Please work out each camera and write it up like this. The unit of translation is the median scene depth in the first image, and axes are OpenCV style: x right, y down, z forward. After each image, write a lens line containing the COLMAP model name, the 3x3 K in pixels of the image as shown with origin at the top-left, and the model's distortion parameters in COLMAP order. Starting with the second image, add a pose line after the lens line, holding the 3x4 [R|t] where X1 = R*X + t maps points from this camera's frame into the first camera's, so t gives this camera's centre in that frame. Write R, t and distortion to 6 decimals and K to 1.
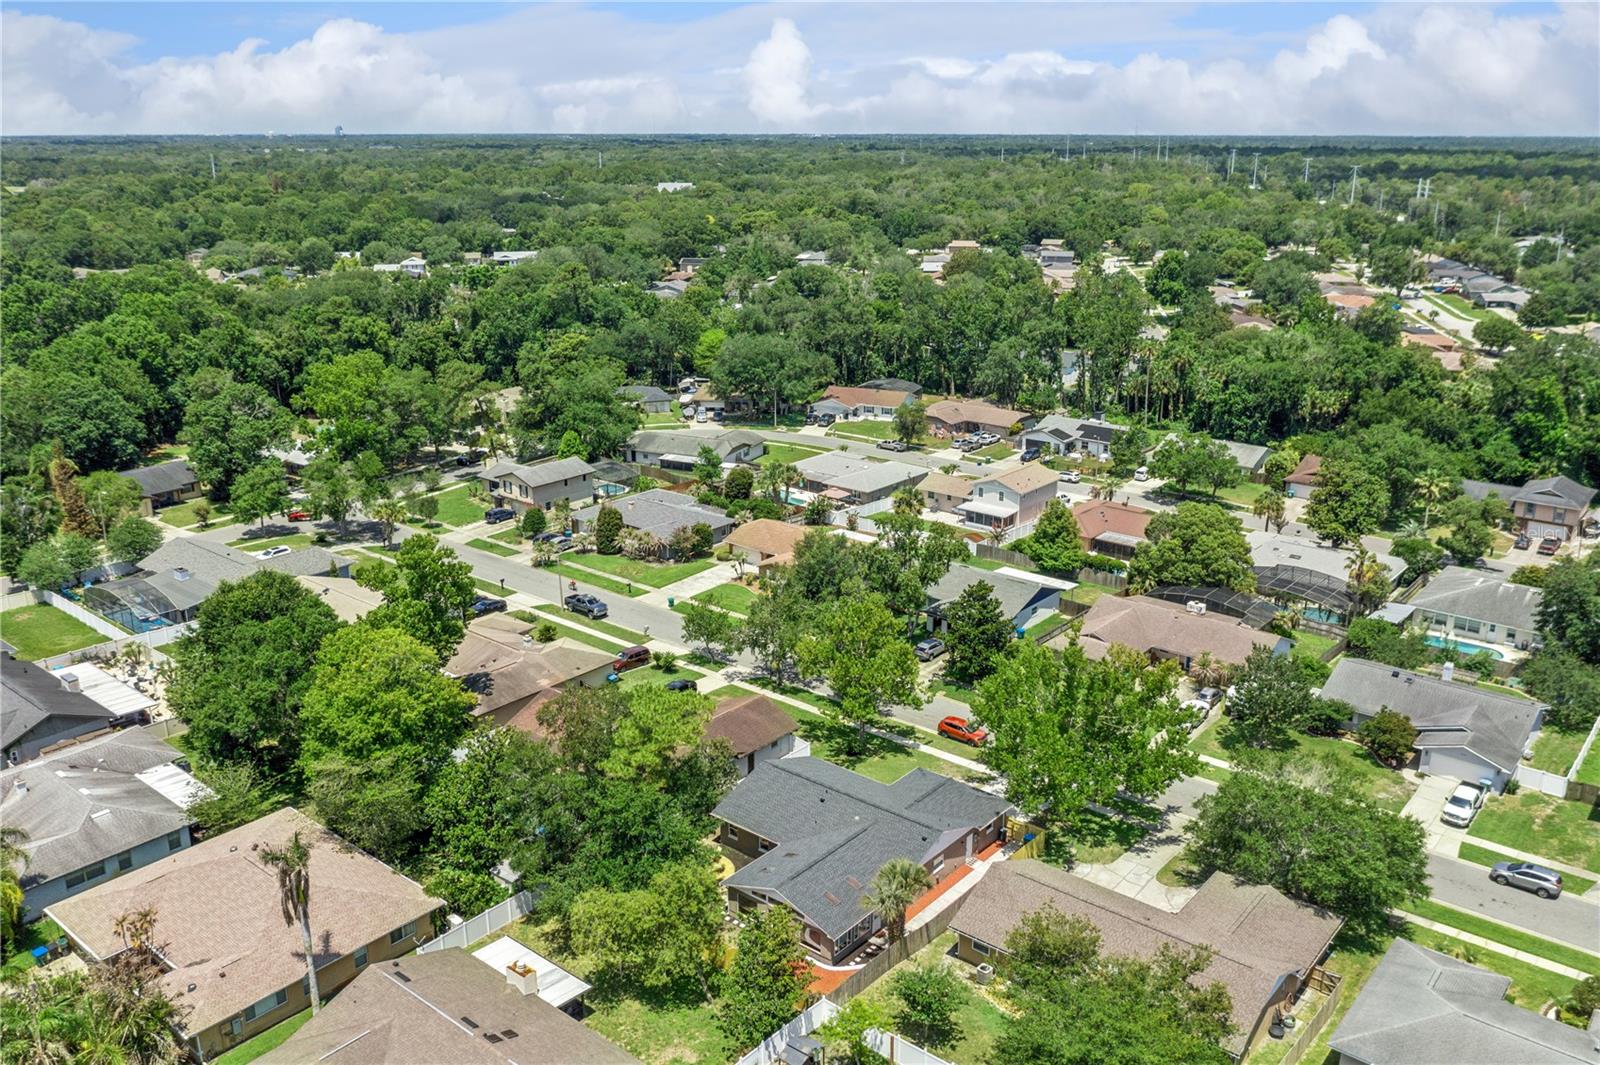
lens RADIAL K [[1252.4, 0, 797.5], [0, 1252.4, 592.4], [0, 0, 1]] dist [-0.017323, 0.000373]
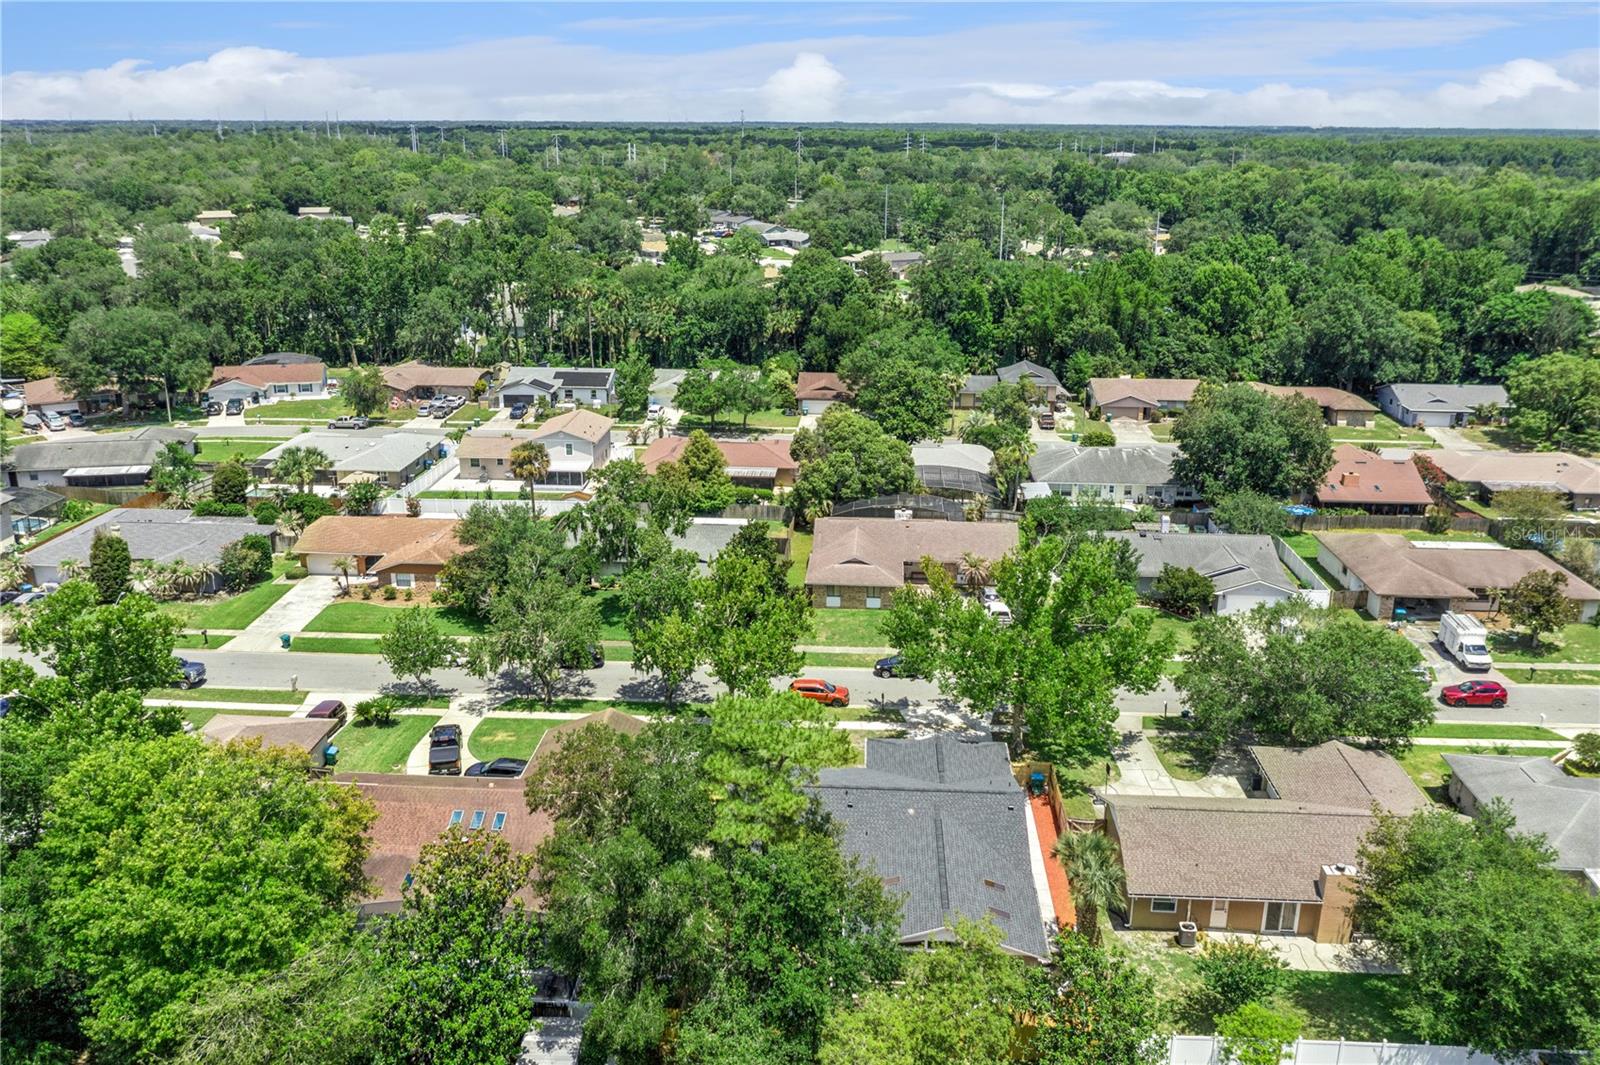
lens RADIAL K [[1252.4, 0, 797.5], [0, 1252.4, 592.4], [0, 0, 1]] dist [-0.017323, 0.000373]
pose [[0.808598, -0.202305, 0.552487, -0.187237], [0.196386, 0.977976, 0.070684, -0.009199], [-0.554618, 0.051346, 0.830519, 0.180501]]
